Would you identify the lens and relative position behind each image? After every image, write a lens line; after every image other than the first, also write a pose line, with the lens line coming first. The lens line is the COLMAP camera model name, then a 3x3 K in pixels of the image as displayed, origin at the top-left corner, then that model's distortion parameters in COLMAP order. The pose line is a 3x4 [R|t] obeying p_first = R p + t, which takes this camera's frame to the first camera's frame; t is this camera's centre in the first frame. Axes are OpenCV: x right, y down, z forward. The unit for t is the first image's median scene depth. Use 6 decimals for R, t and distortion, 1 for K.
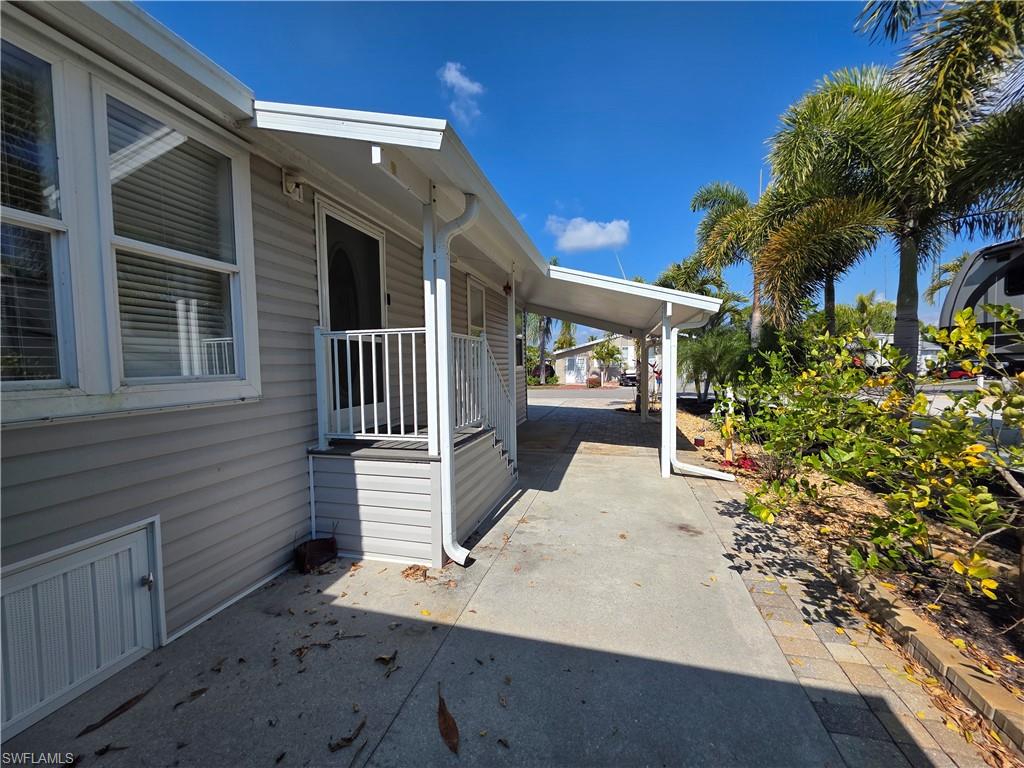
lens RADIAL K [[409.1, 0, 514.3], [0, 409.1, 384.8], [0, 0, 1]] dist [0.002096, 0.000307]
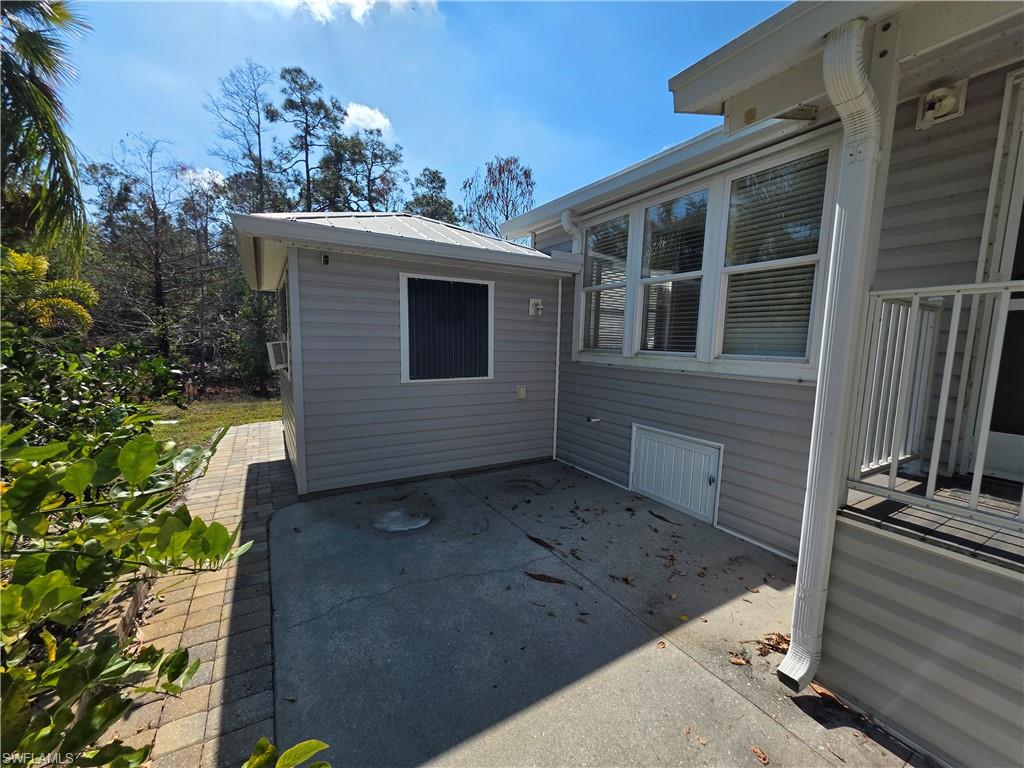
lens RADIAL K [[409.1, 0, 514.3], [0, 409.1, 384.8], [0, 0, 1]] dist [0.002096, 0.000307]
pose [[-0.691042, 0.074250, -0.718991, 0.803514], [-0.053751, 0.986677, 0.153556, -0.102118], [0.720813, 0.144761, -0.677844, 1.527027]]
